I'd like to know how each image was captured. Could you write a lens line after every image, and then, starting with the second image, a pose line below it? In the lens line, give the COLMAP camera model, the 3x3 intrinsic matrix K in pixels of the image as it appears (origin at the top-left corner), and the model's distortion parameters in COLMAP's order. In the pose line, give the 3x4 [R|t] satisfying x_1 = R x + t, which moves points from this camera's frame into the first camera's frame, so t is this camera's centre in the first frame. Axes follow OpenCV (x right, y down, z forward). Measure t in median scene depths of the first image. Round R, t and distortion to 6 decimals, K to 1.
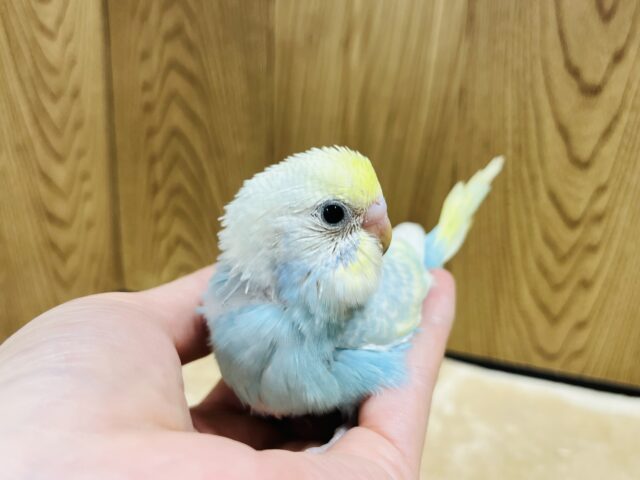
lens RADIAL K [[678.5, 0, 320.0], [0, 678.5, 240.0], [0, 0, 1]] dist [-0.013576, 0.004383]
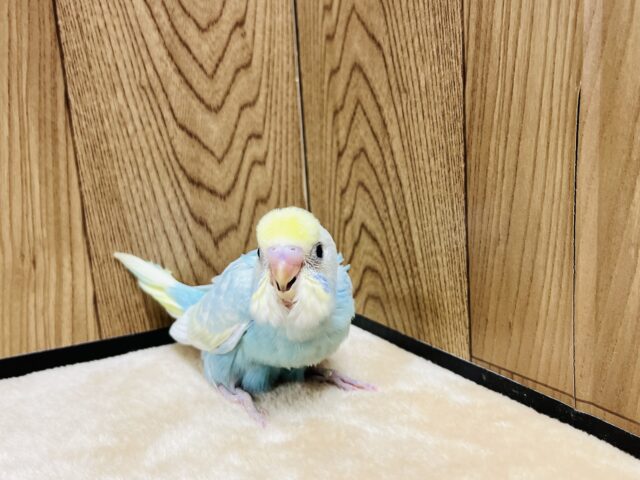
lens RADIAL K [[675.2, 0, 313.3], [0, 675.2, 239.3], [0, 0, 1]] dist [0.013667, -0.012480]
pose [[0.765157, 0.050237, -0.641881, 0.224077], [-0.099860, 0.994147, -0.041231, 0.052797], [0.636053, 0.095646, 0.765695, 0.523882]]
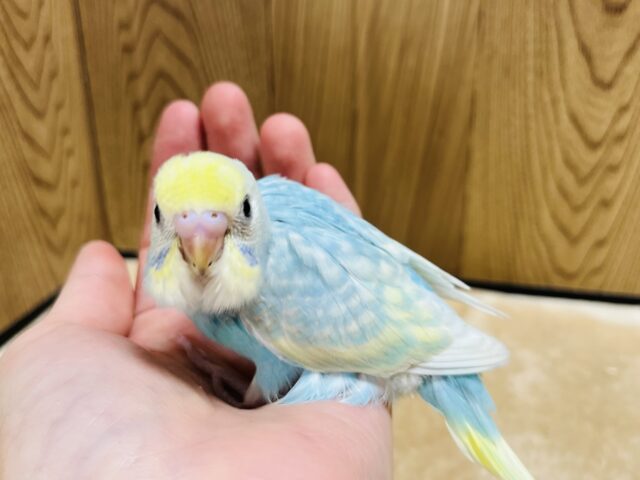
lens RADIAL K [[678.5, 0, 320.0], [0, 678.5, 240.0], [0, 0, 1]] dist [-0.013576, 0.004383]
pose [[0.986163, -0.097953, 0.133748, -0.164704], [0.080602, 0.988299, 0.129496, -0.045109], [-0.144867, -0.116924, 0.982518, 0.054269]]
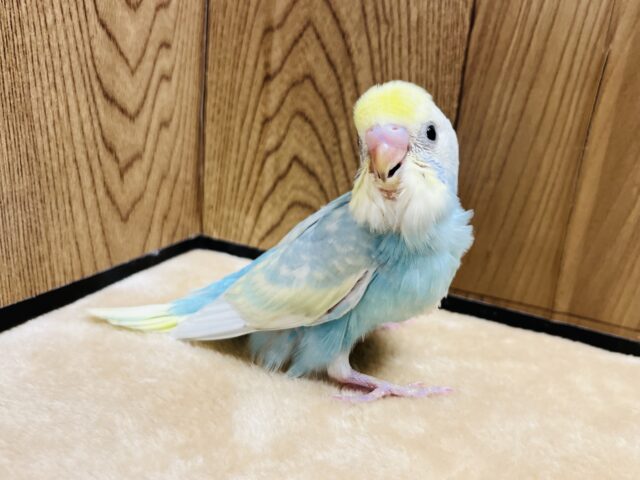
lens RADIAL K [[682.7, 0, 307.4], [0, 682.7, 239.4], [0, 0, 1]] dist [0.023433, -0.043799]
pose [[0.996267, 0.073682, -0.044985, -0.192253], [-0.072927, 0.997171, 0.018202, 0.073372], [0.046199, -0.014853, 0.998822, 0.410917]]
